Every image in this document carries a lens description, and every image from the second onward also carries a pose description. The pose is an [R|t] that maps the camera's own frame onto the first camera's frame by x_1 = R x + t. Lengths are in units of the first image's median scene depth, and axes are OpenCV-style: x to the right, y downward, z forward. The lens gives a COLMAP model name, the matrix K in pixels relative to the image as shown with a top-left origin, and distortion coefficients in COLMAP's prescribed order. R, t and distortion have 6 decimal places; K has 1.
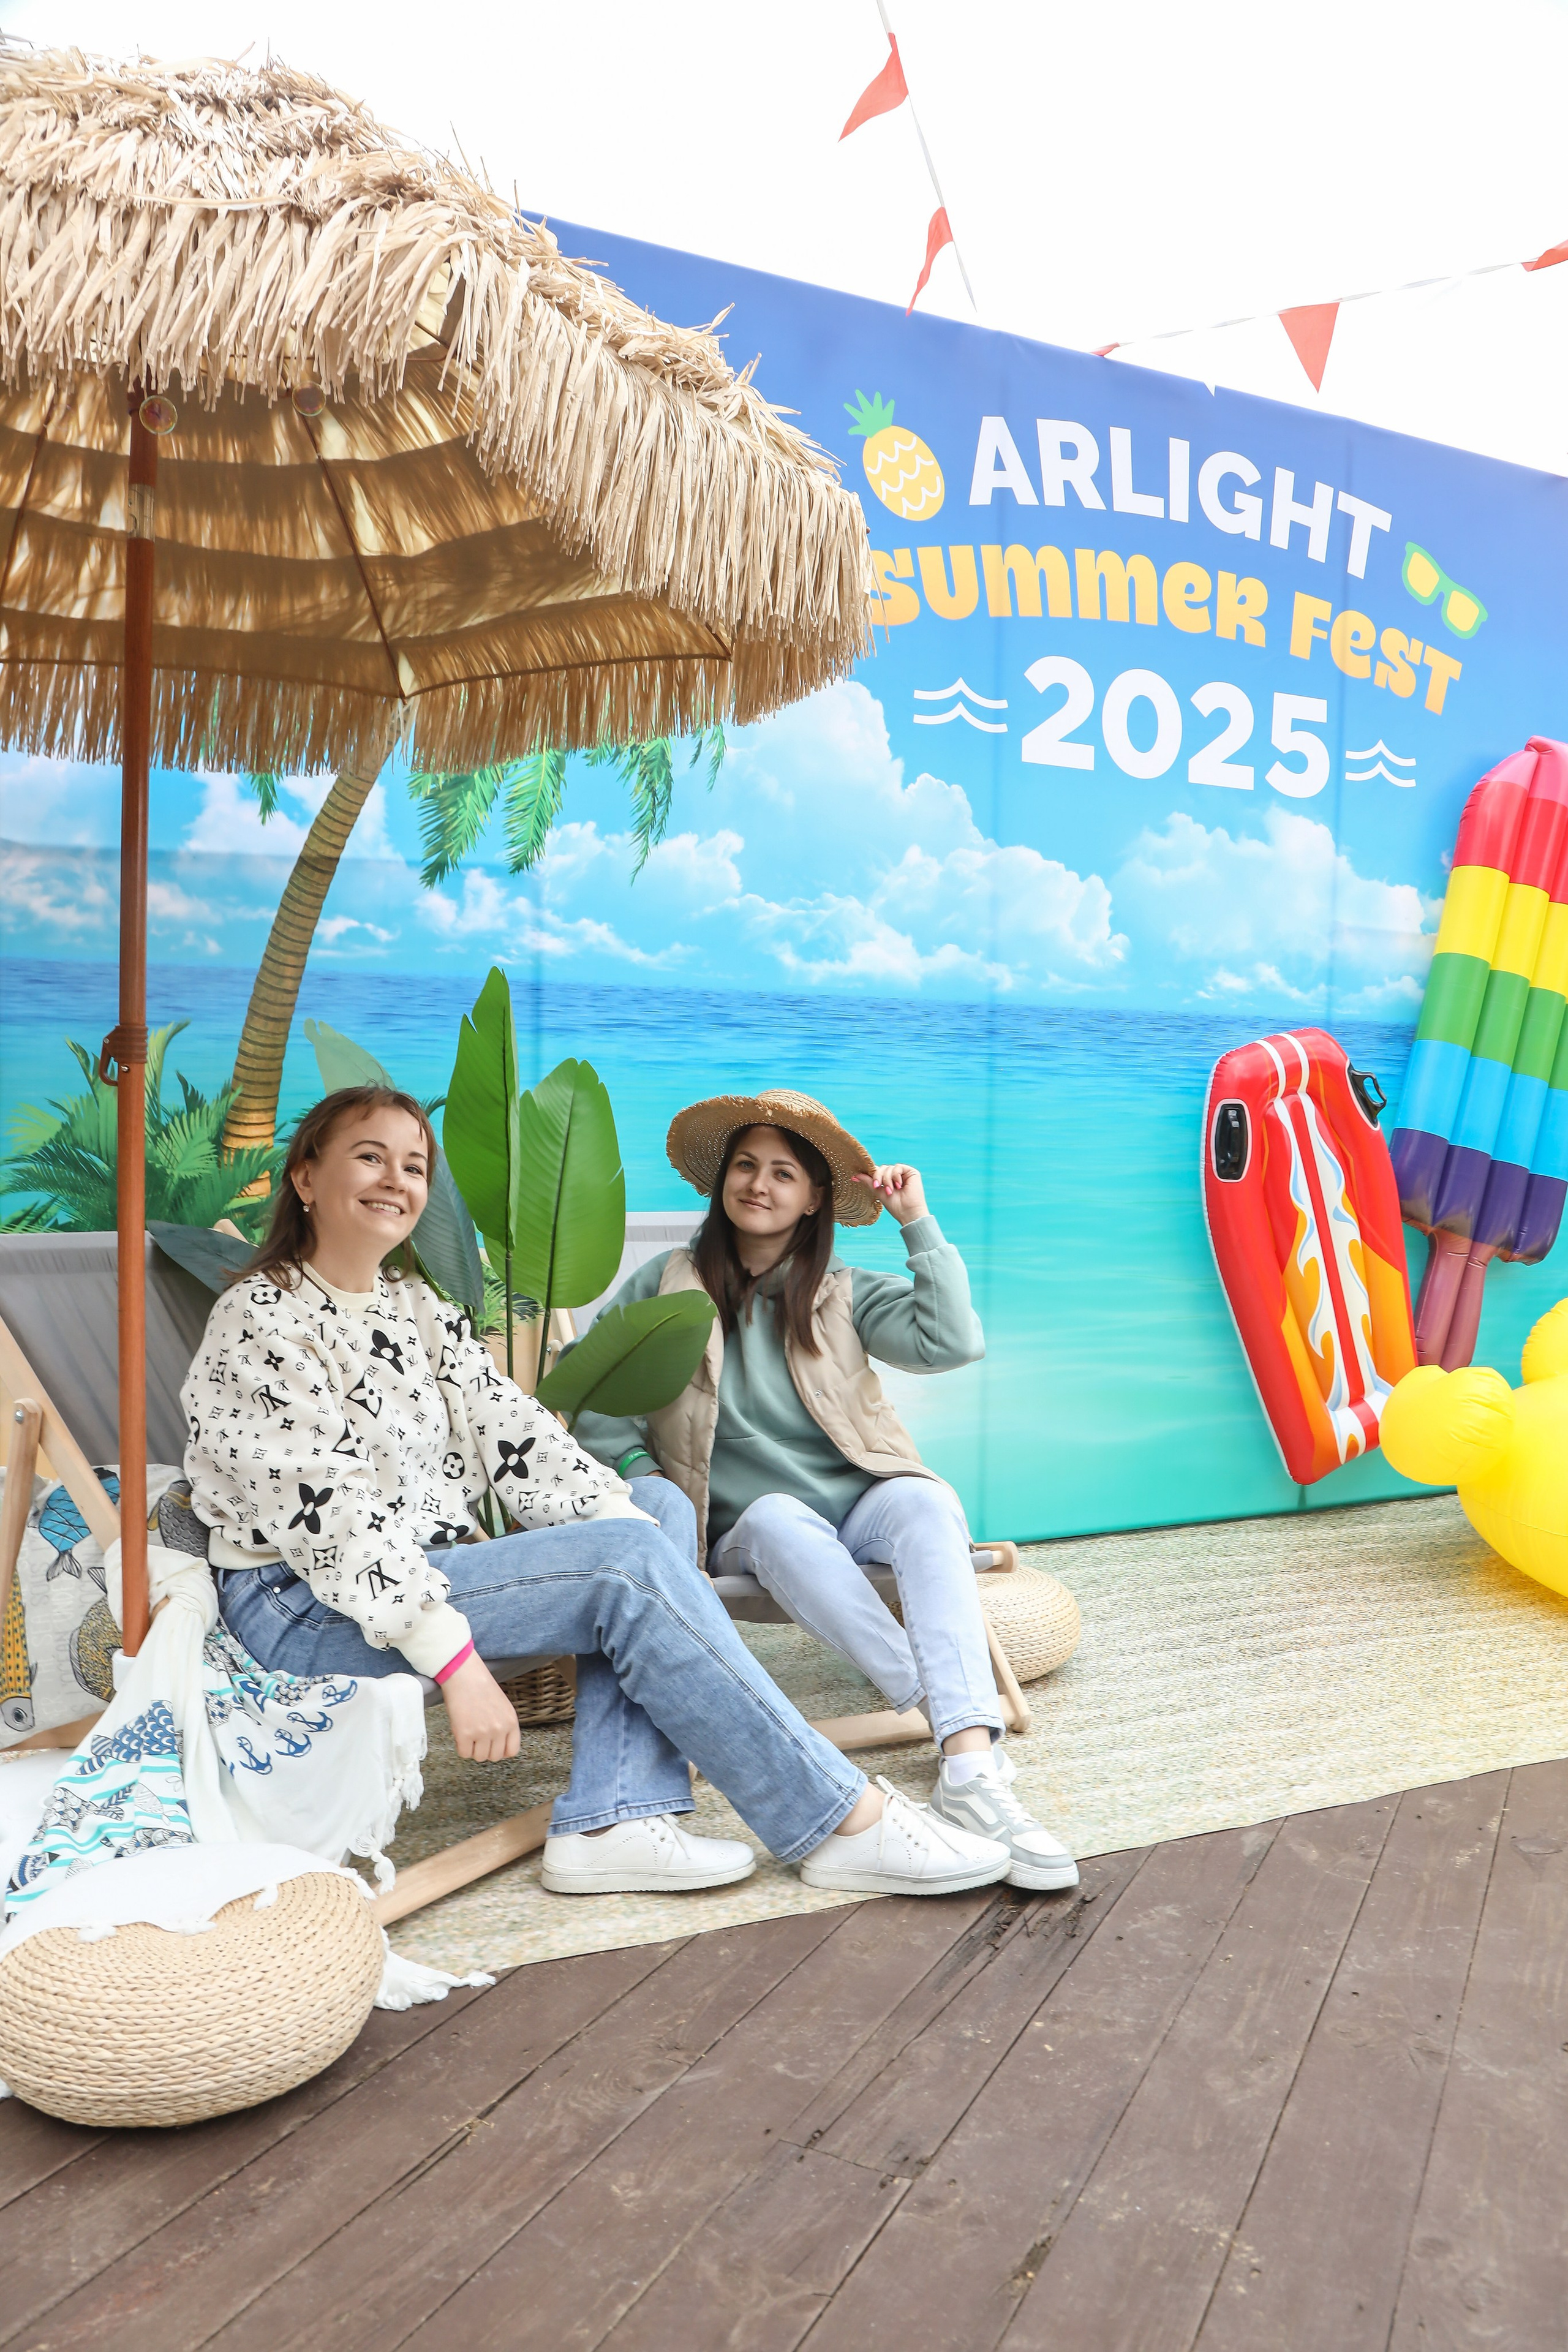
lens RADIAL K [[1701.3, 0, 789.5], [0, 1701.3, 1203.7], [0, 0, 1]] dist [-0.123047, 0.098727]
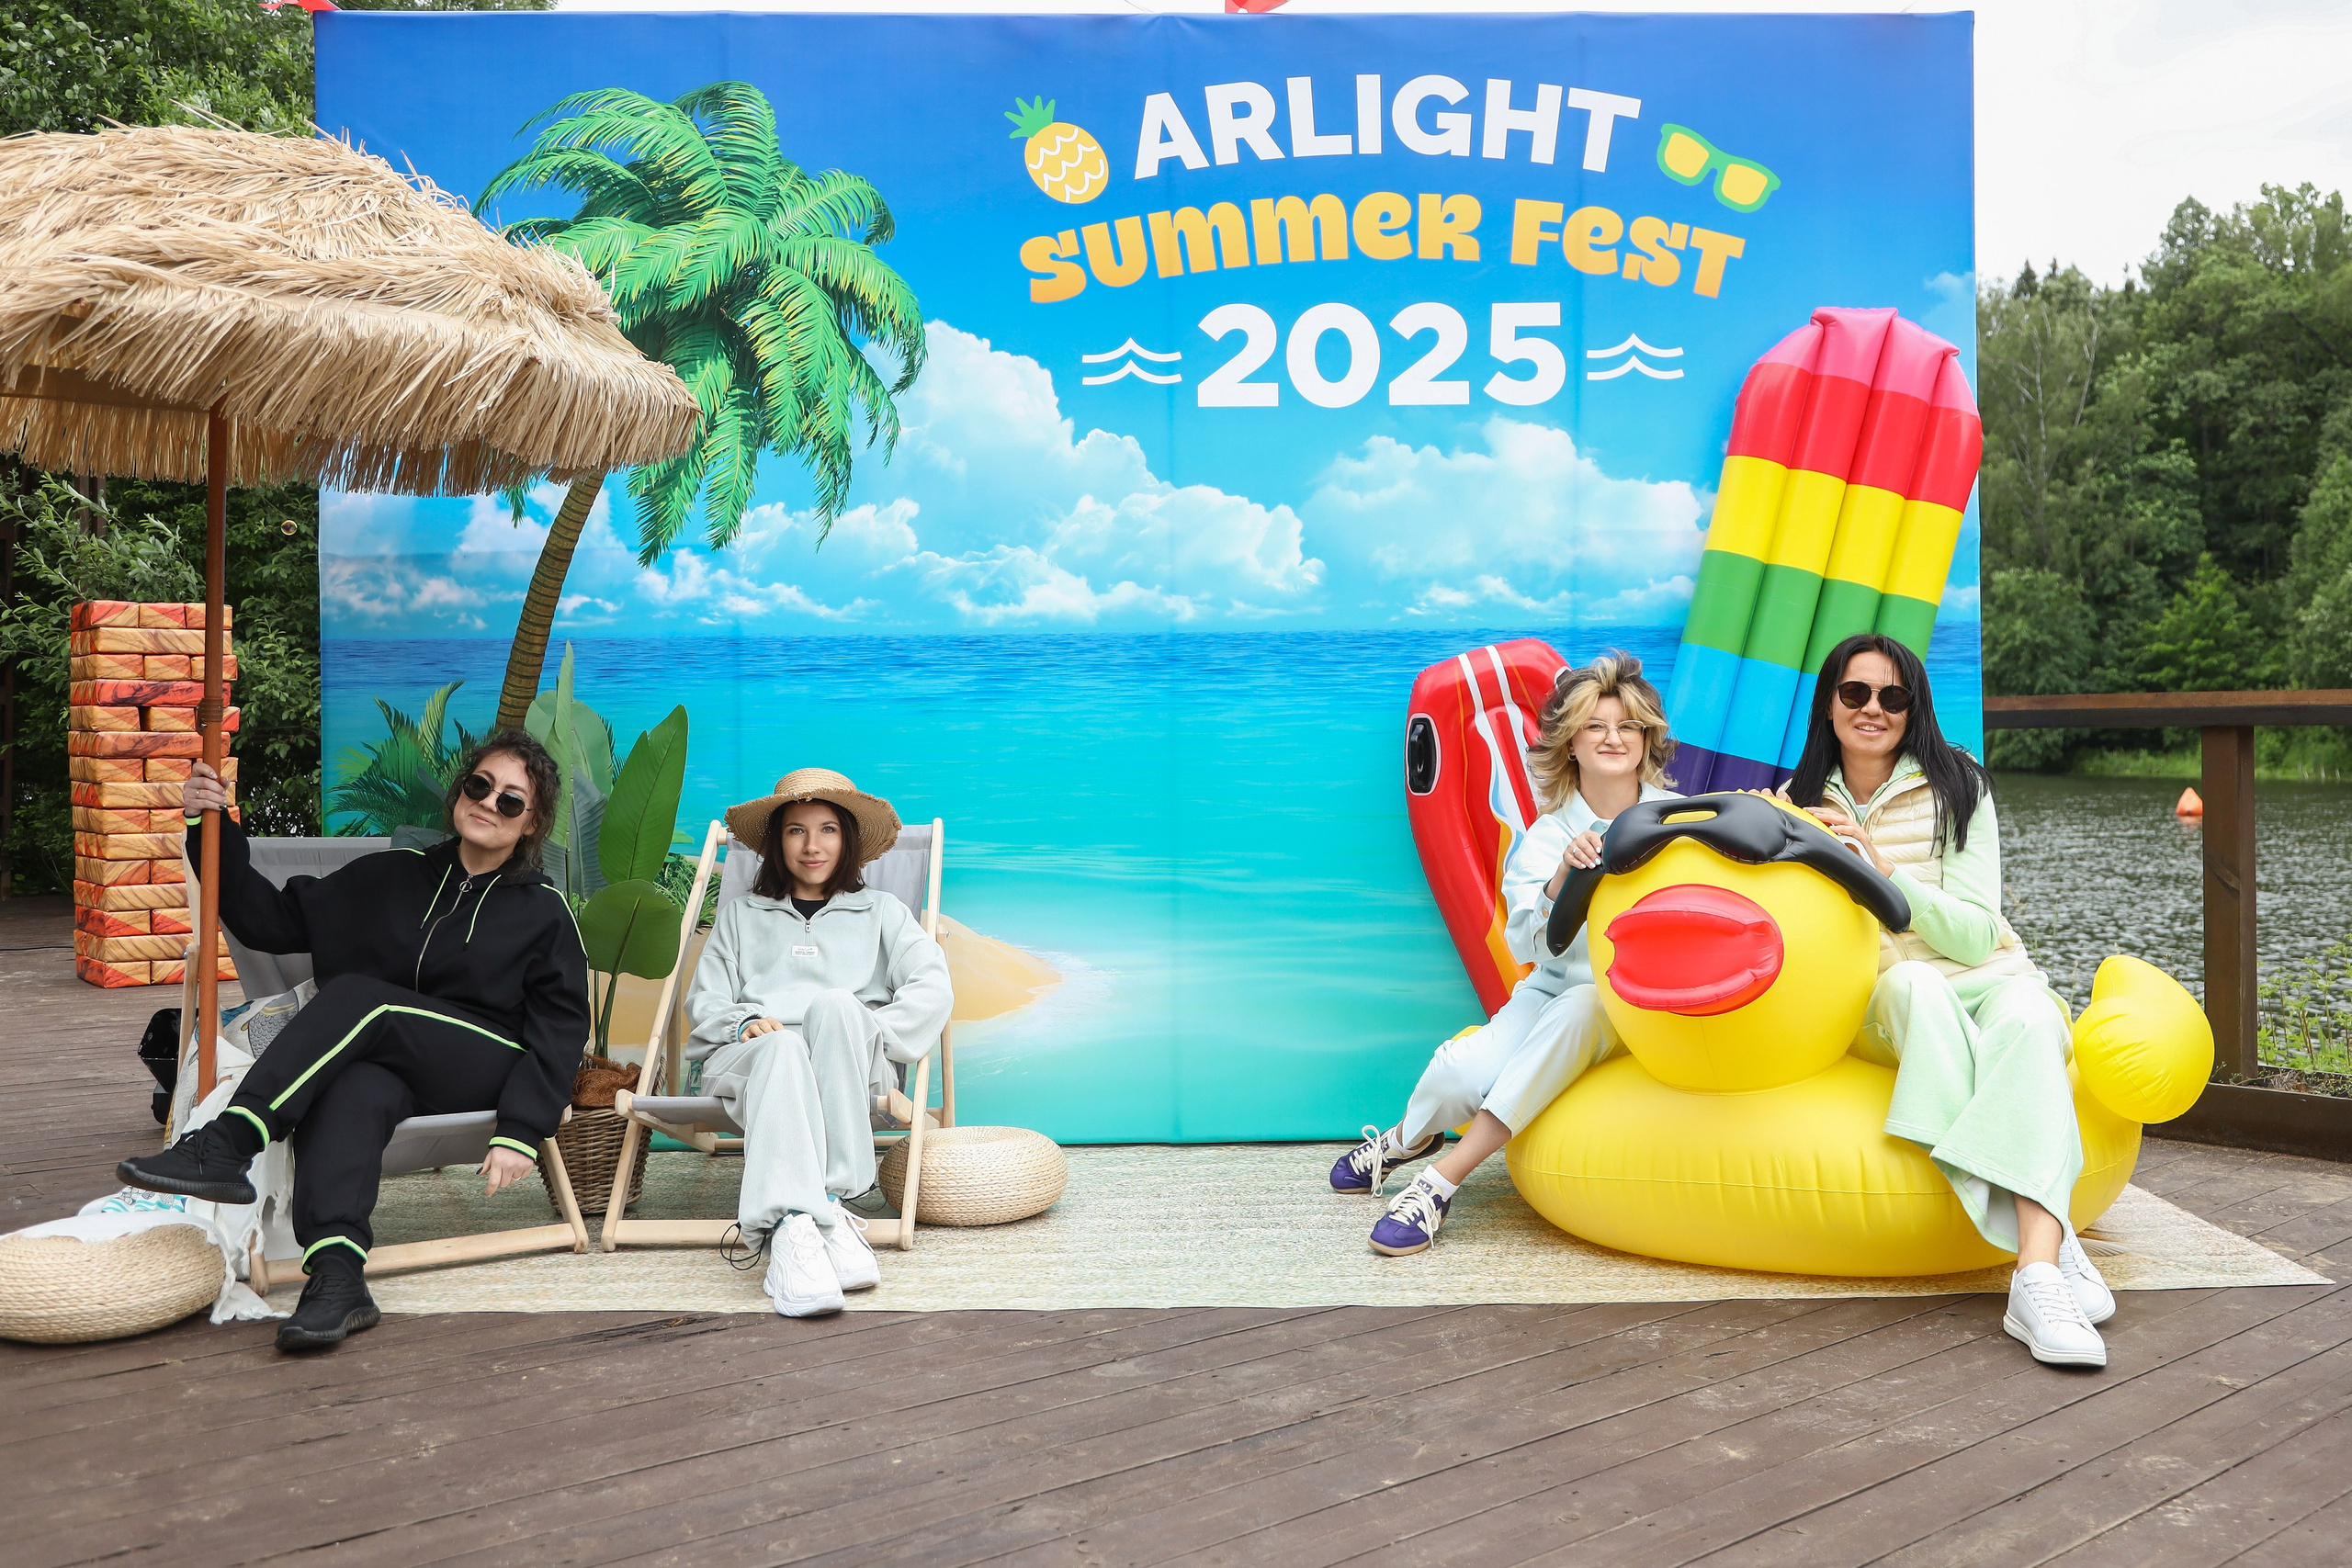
lens RADIAL K [[2166.3, 0, 1216.0], [0, 2166.3, 713.9], [0, 0, 1]] dist [-0.057765, 0.016480]
pose [[0.918859, -0.029450, -0.393485, 0.698706], [0.004272, 0.997895, -0.064711, 0.023315], [0.394562, 0.057779, 0.917051, -0.257111]]
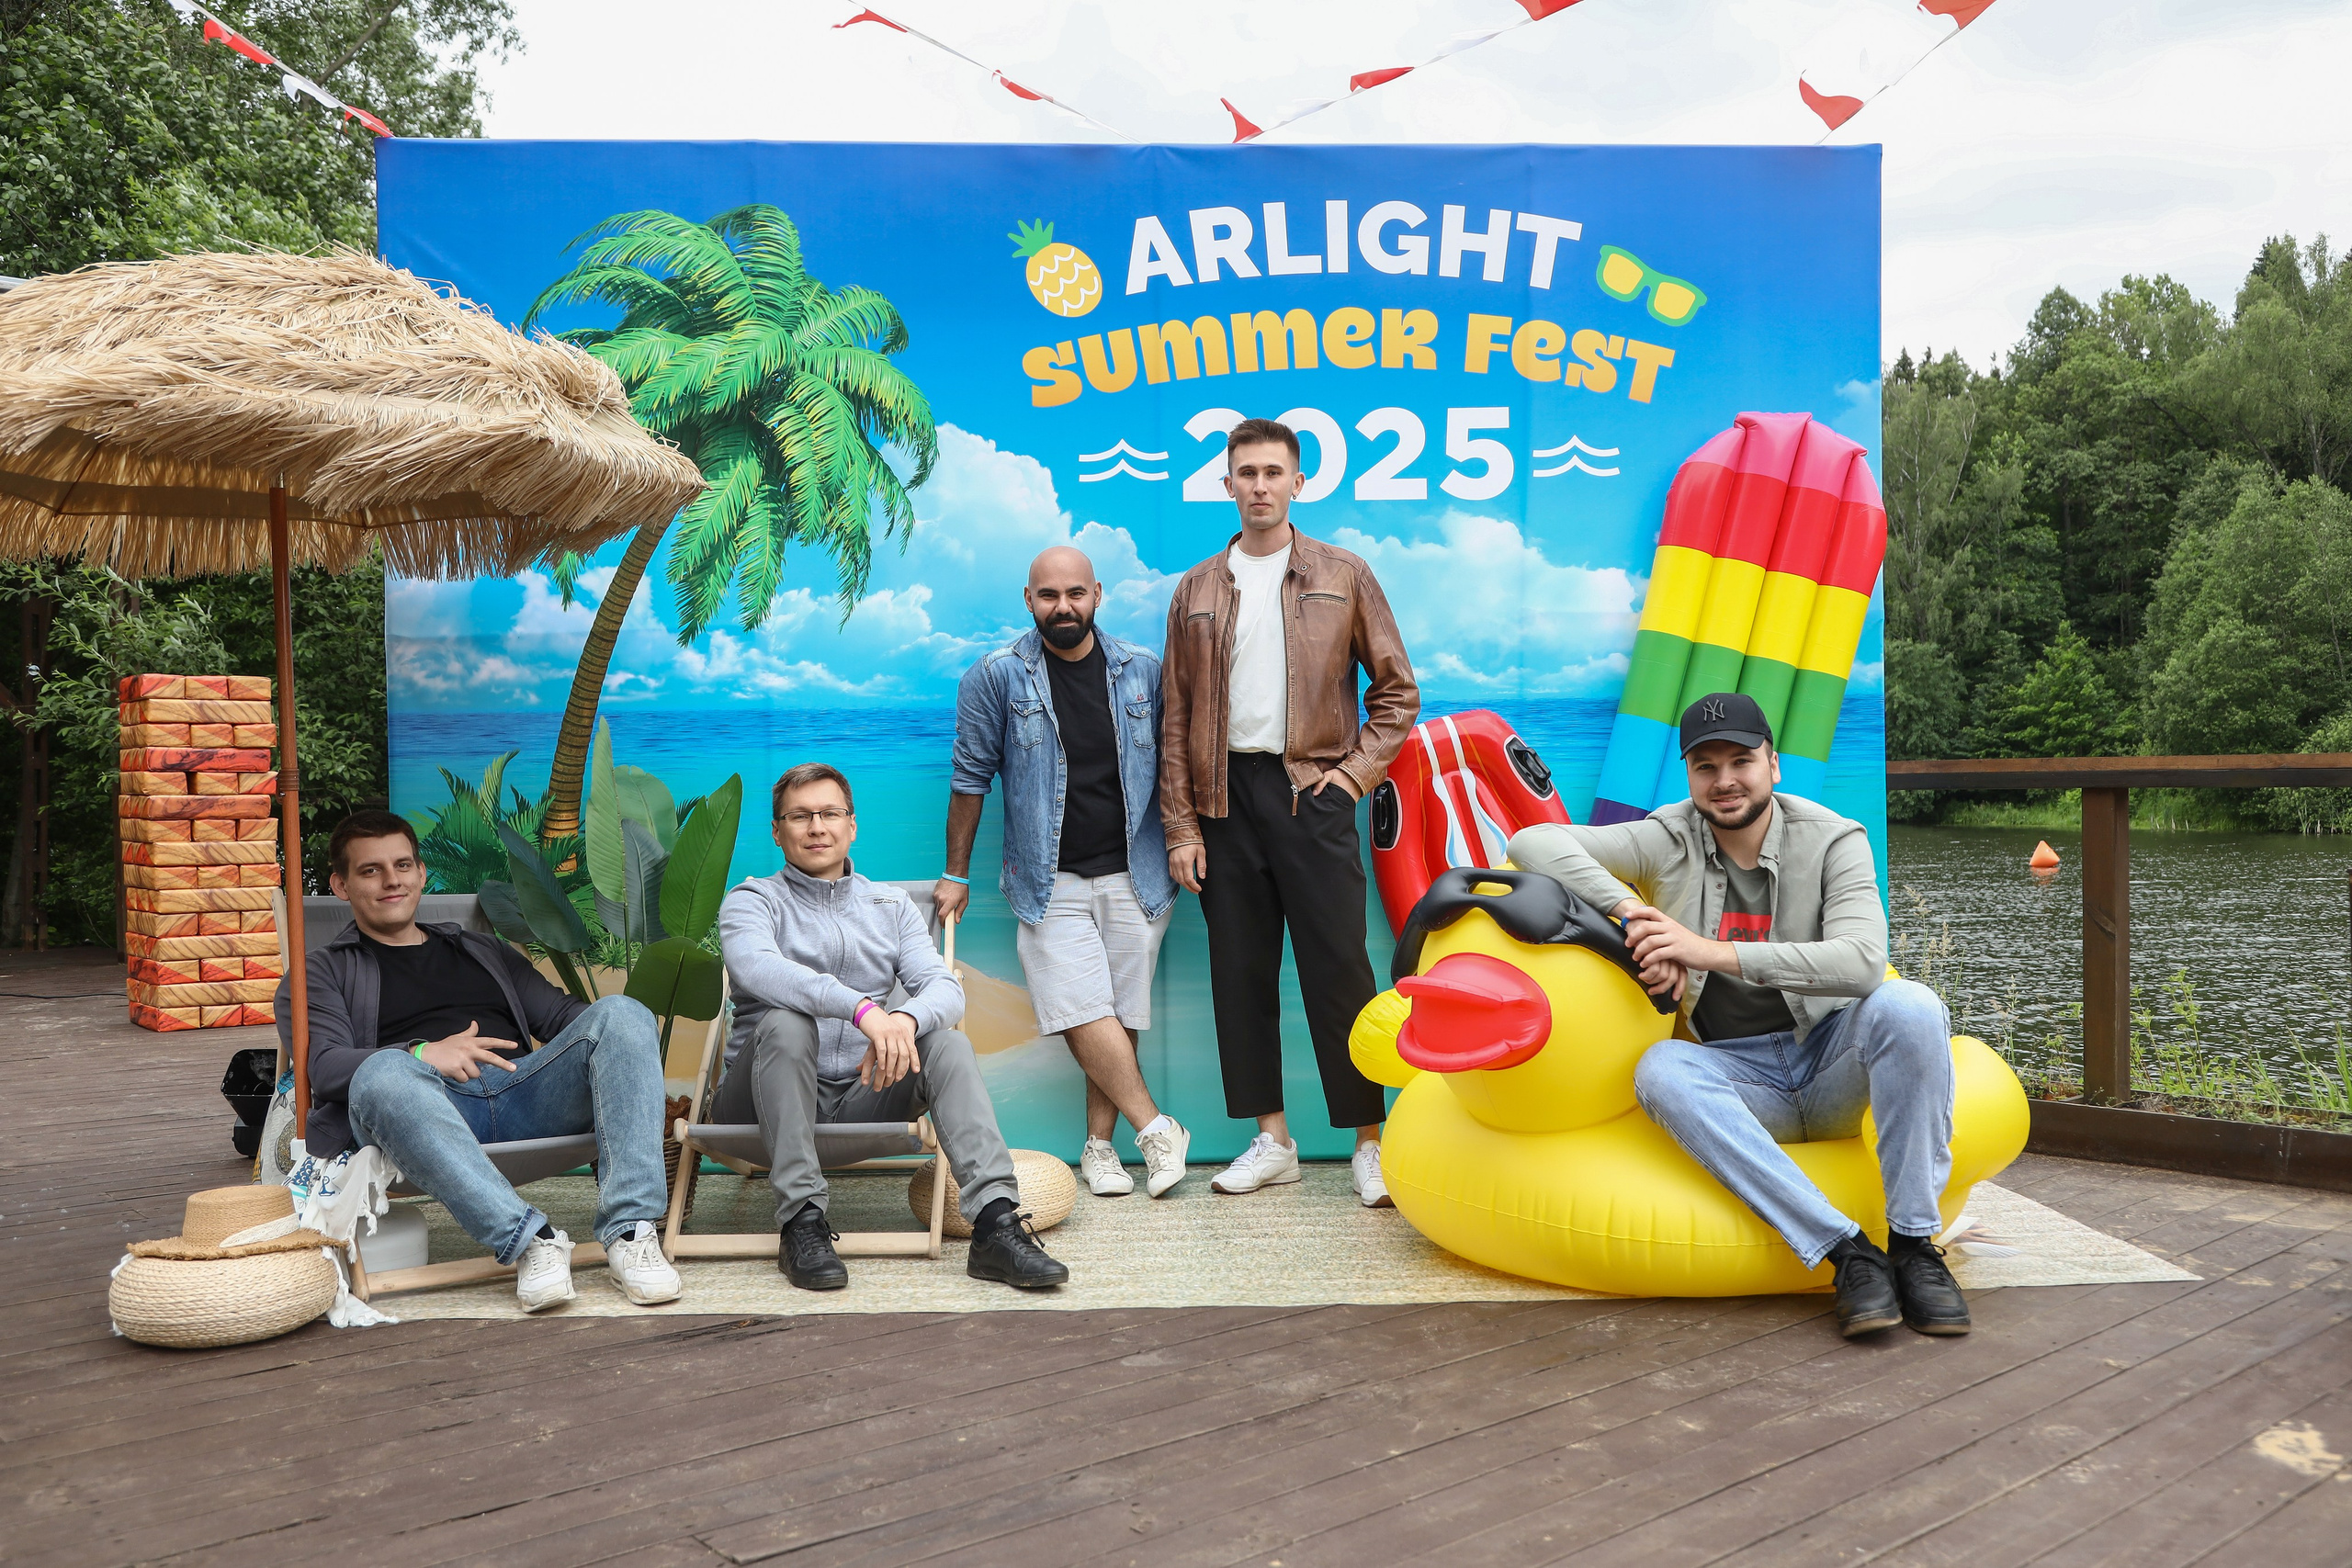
lens RADIAL K [[2014.9, 0, 1186.7], [0, 2014.9, 809.1], [0, 0, 1]] dist [-0.044230, 0.007375]
pose [[0.926345, -0.024798, -0.375860, 0.682278], [0.008229, 0.998925, -0.045624, 0.020785], [0.376587, 0.039171, 0.925553, -0.316828]]
